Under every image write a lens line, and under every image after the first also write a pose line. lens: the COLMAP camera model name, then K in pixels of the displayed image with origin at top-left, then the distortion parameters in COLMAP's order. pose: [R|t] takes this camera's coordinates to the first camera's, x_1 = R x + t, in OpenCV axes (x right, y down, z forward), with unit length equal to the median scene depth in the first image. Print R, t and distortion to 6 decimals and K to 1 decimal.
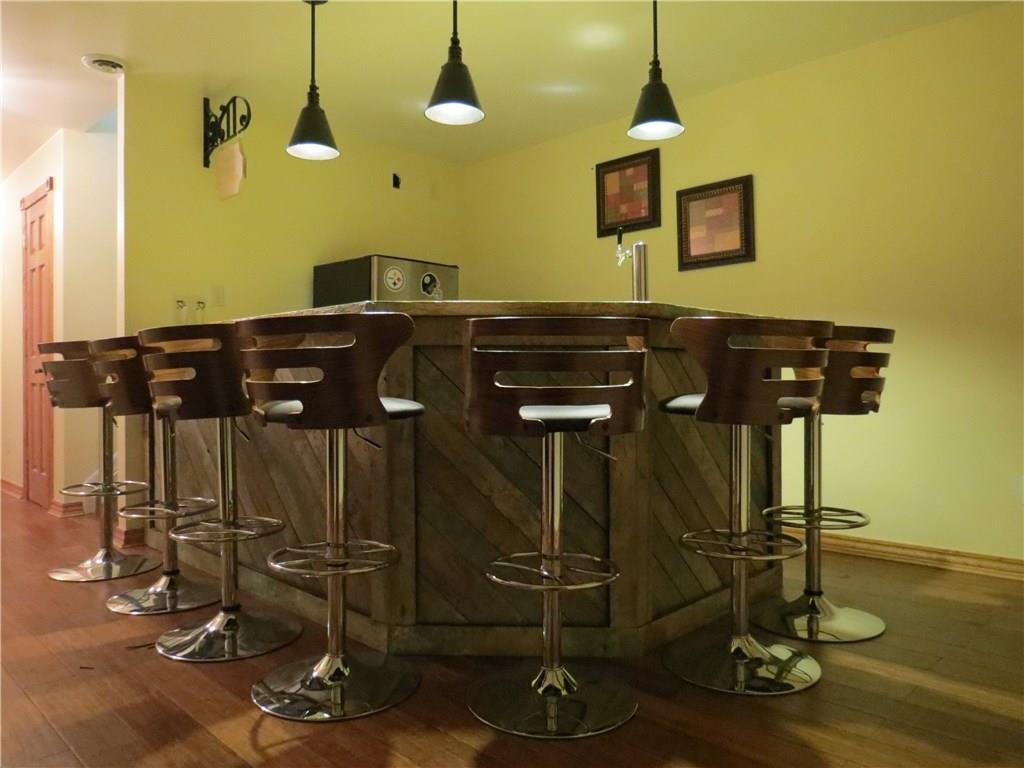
lens RADIAL K [[734.1, 0, 511.2], [0, 734.1, 382.9], [0, 0, 1]] dist [-0.020994, 0.003217]
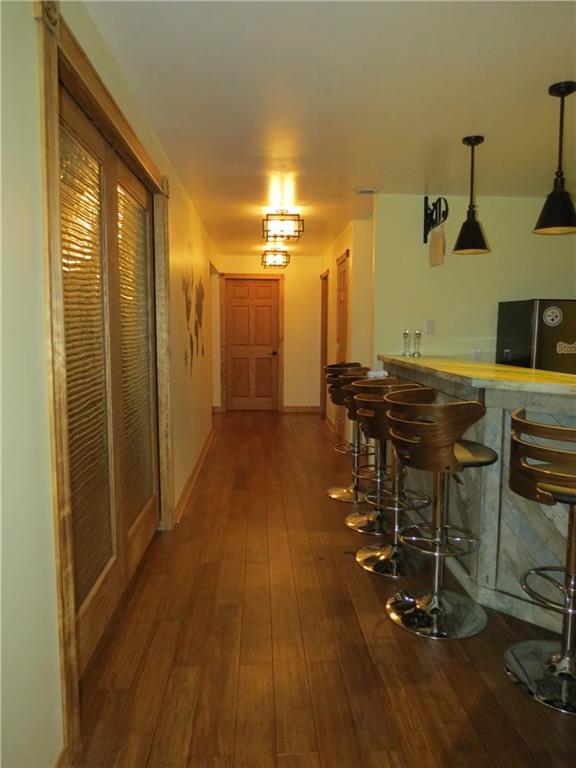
lens RADIAL K [[550.6, 0, 288.2], [0, 550.6, 383.5], [0, 0, 1]] dist [-0.020994, 0.003217]
pose [[0.741576, 0.068690, -0.667343, 0.160415], [-0.005068, 0.995290, 0.096813, -0.118343], [0.670850, -0.068412, 0.738431, -0.058580]]
